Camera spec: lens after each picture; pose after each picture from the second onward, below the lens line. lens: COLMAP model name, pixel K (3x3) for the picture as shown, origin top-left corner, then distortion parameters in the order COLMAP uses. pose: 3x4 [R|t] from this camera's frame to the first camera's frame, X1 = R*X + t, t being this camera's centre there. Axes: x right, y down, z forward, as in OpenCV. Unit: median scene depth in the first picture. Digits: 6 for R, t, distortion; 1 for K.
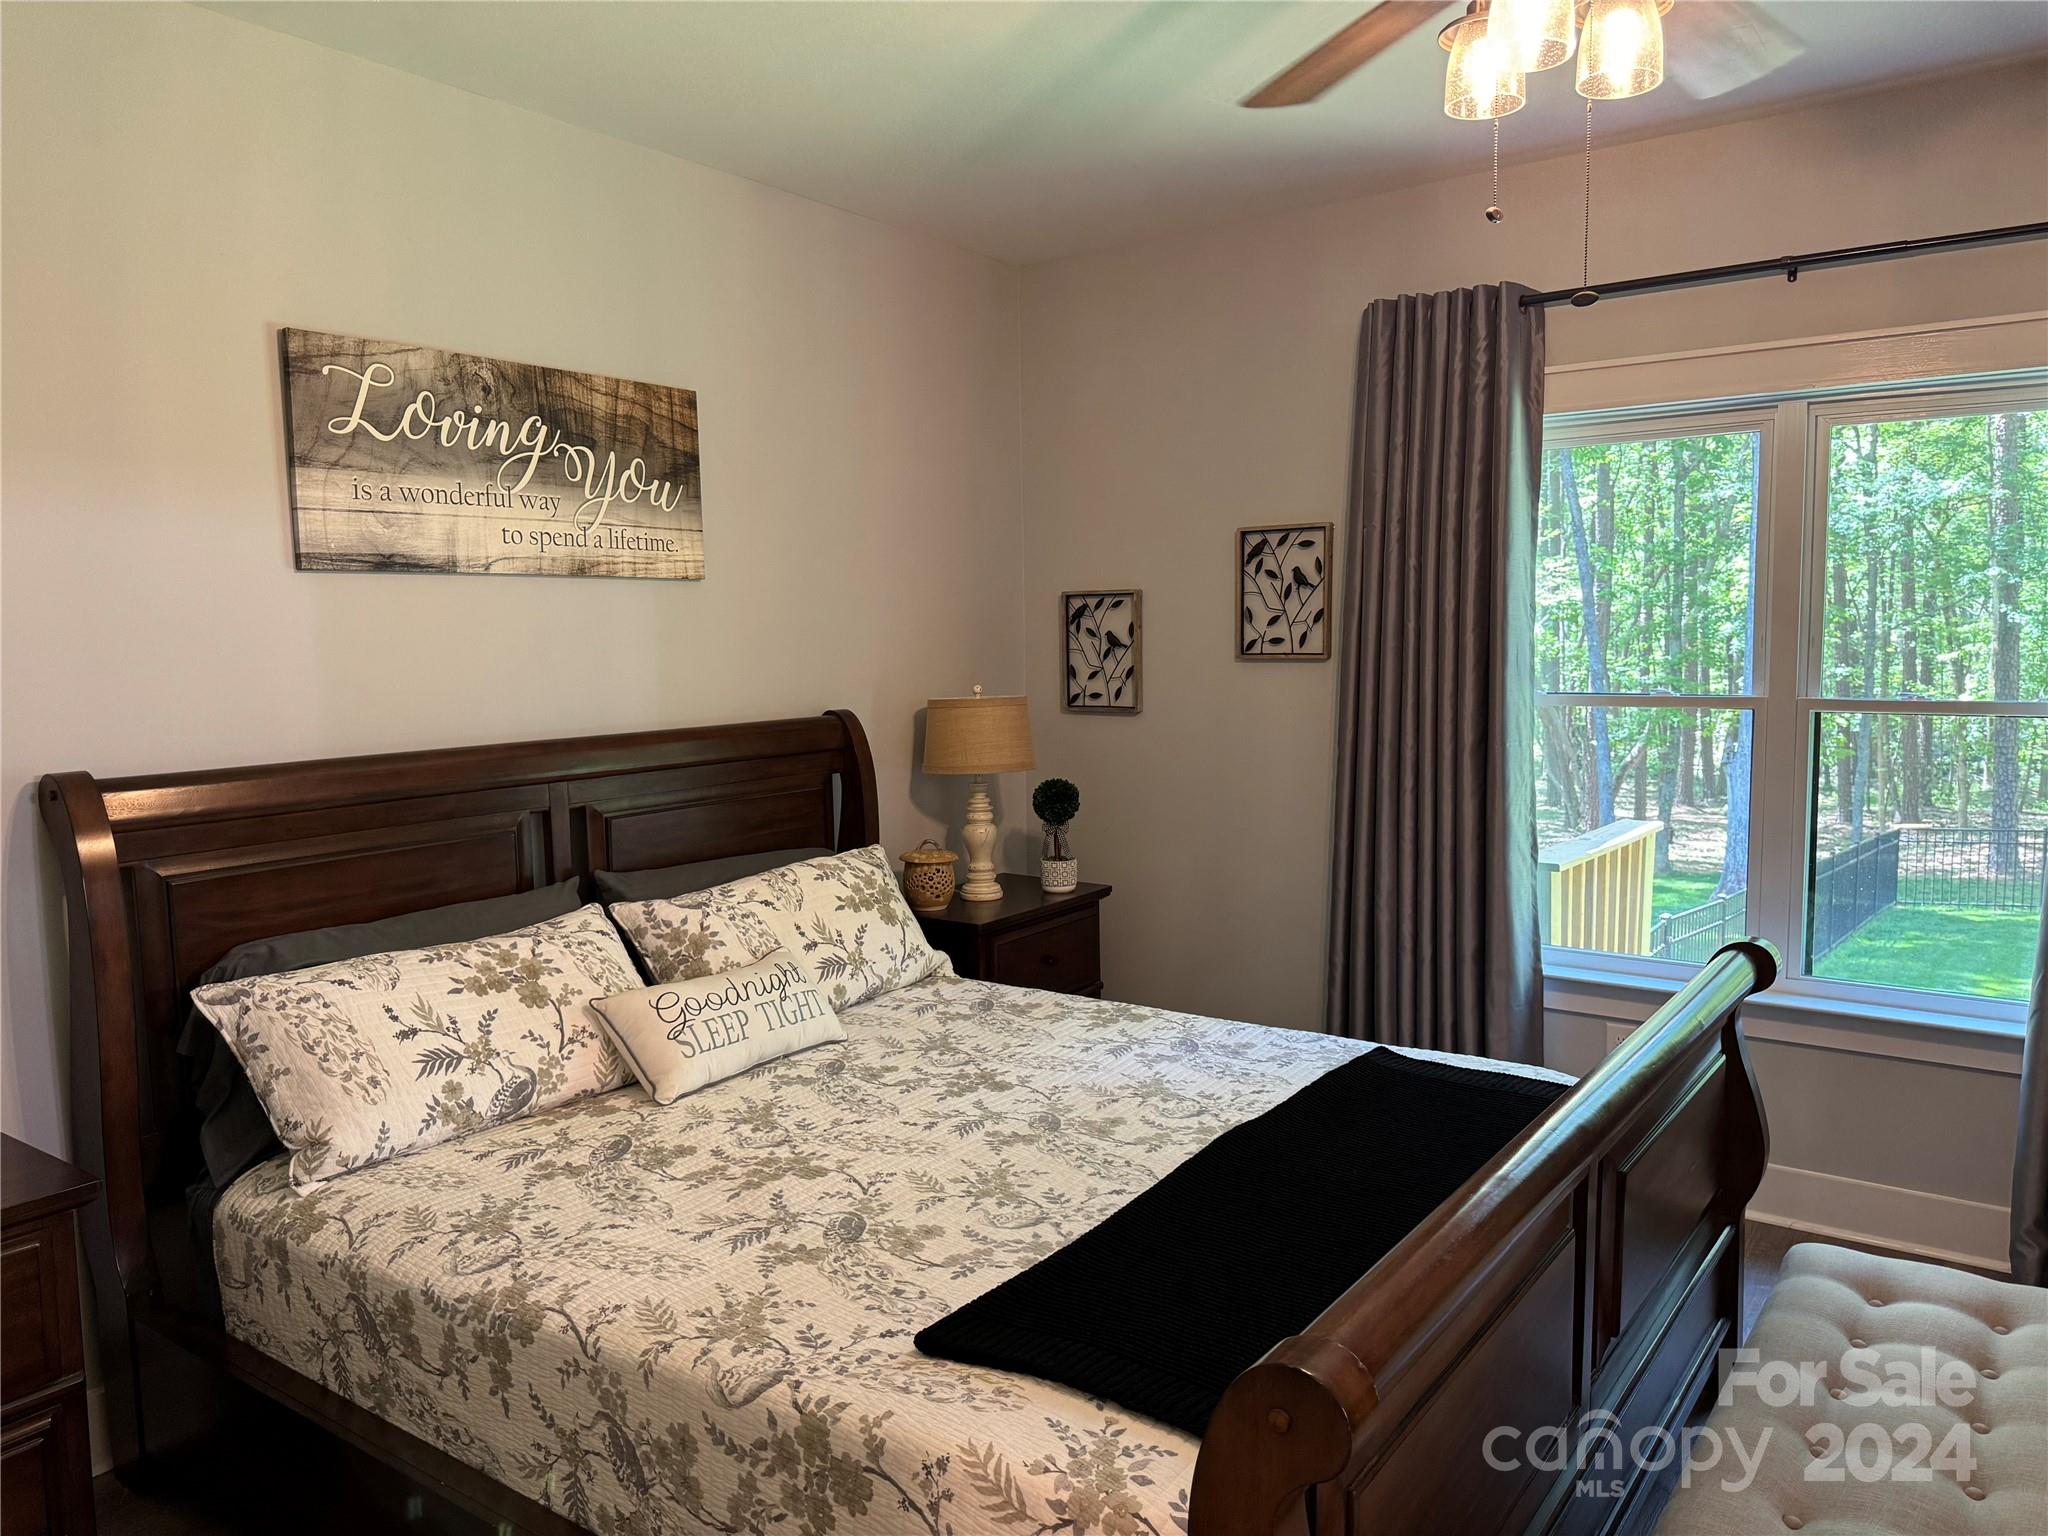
lens RADIAL K [[1438.4, 0, 1024.2], [0, 1438.4, 764.3], [0, 0, 1]] dist [0.057635, -0.072997]
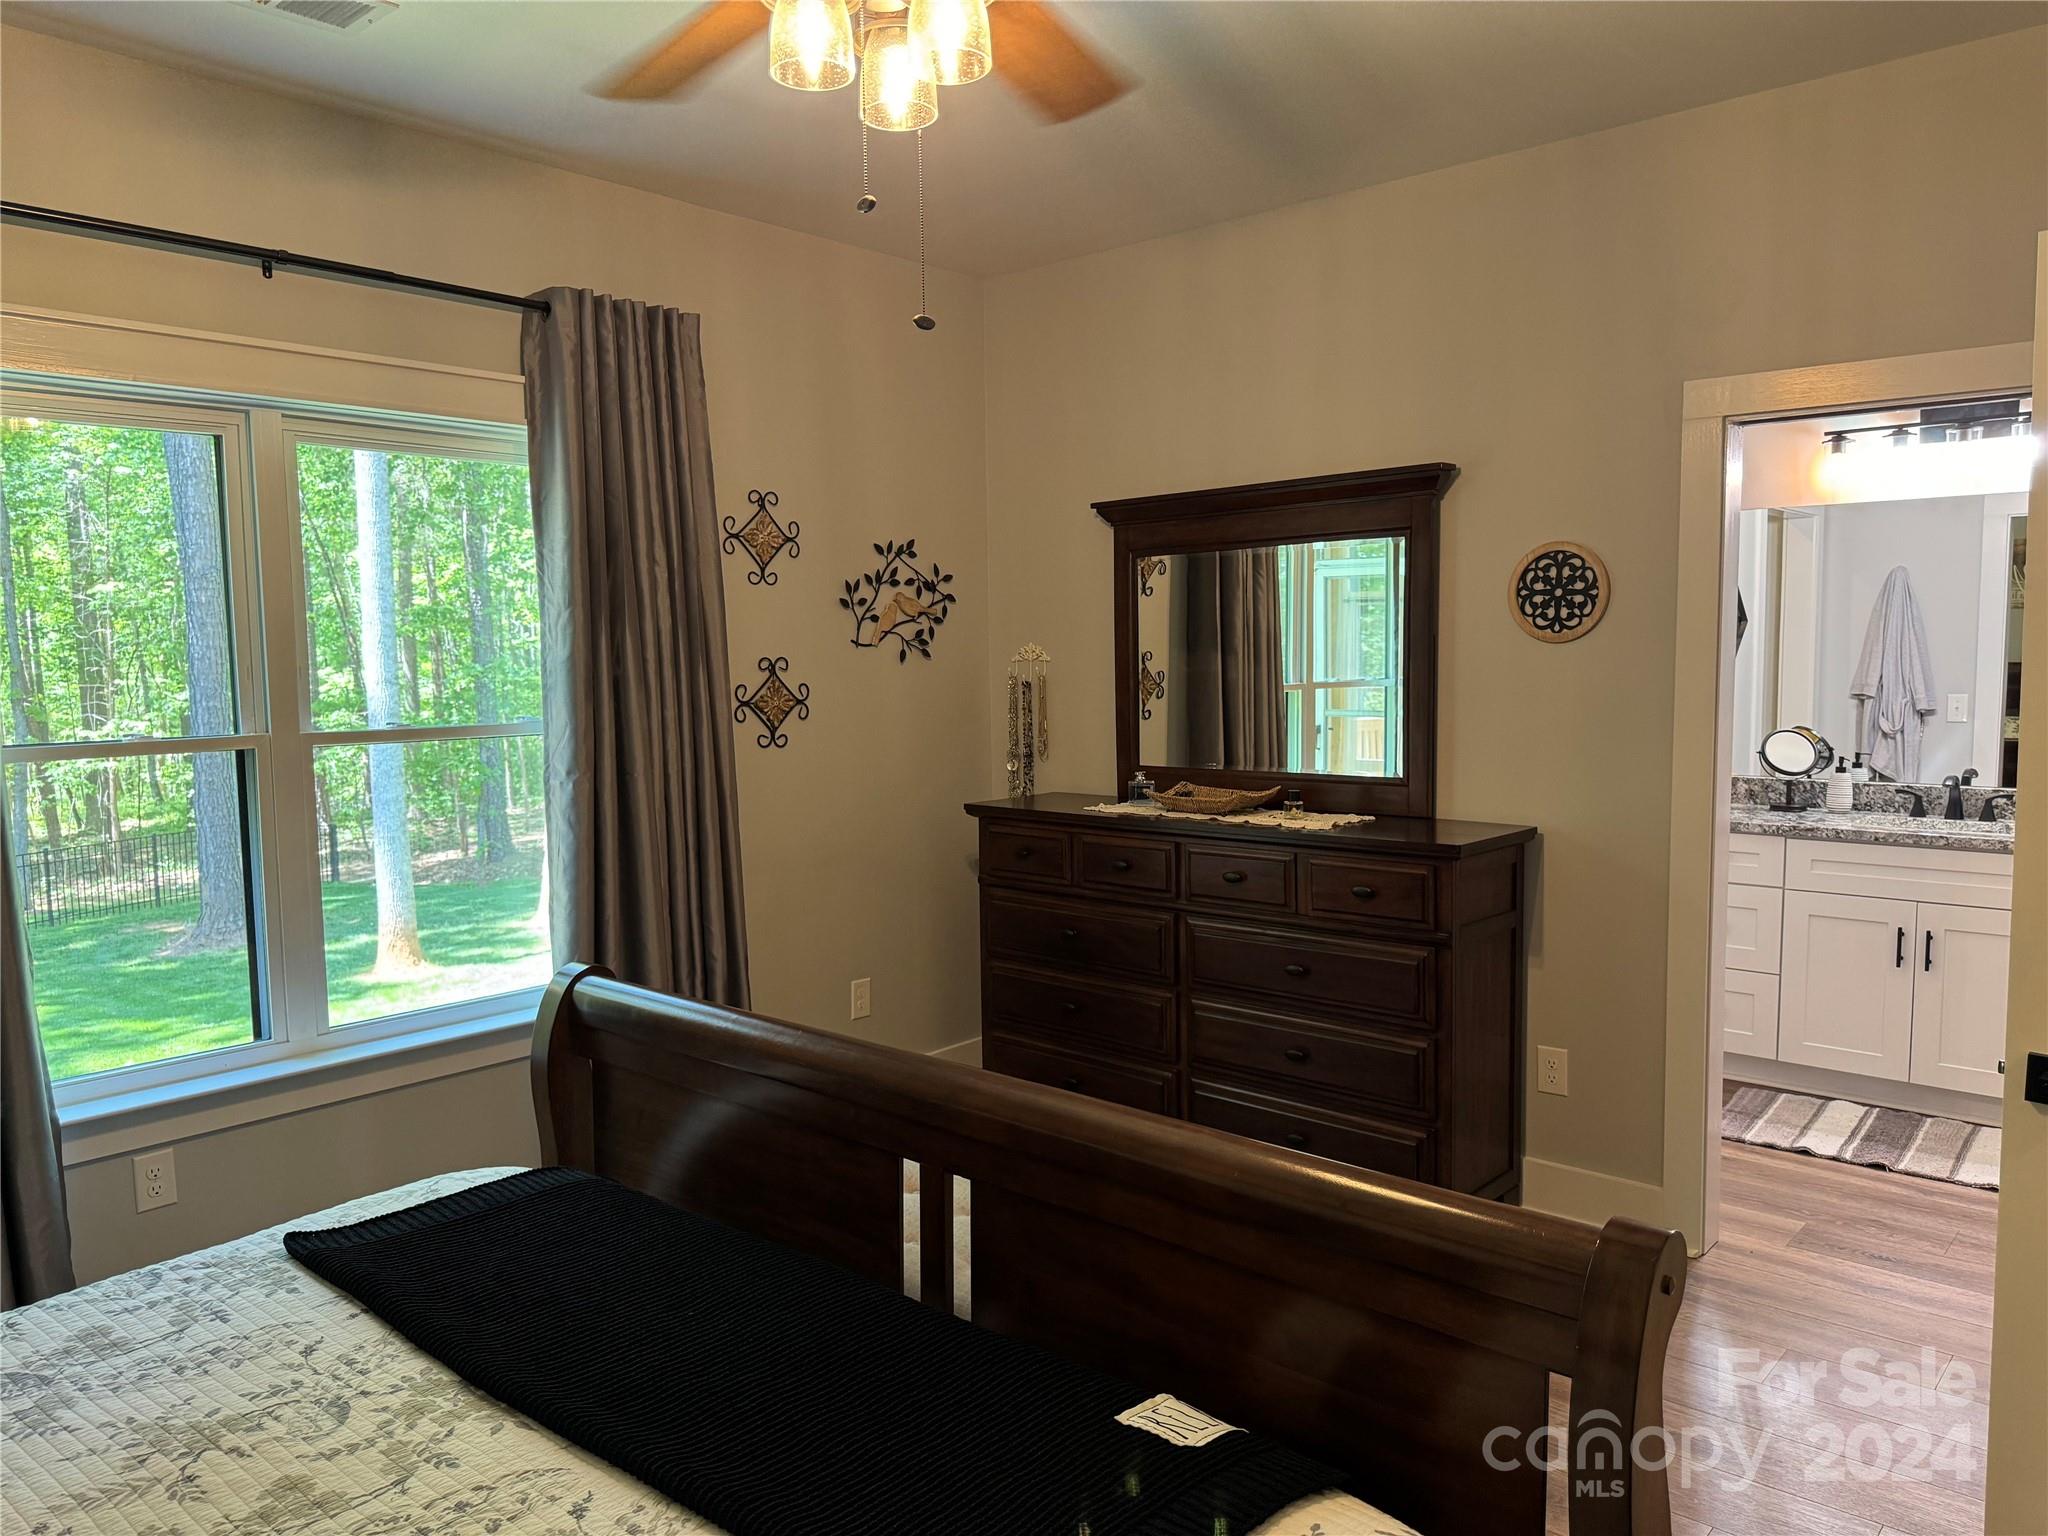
lens RADIAL K [[1438.4, 0, 1016.4], [0, 1438.4, 783.9], [0, 0, 1]] dist [0.057635, -0.072997]
pose [[0.093727, -0.080442, 0.992343, -0.427487], [0.102505, 0.992213, 0.070750, -0.040707], [-0.990307, 0.095089, 0.101243, 0.570042]]
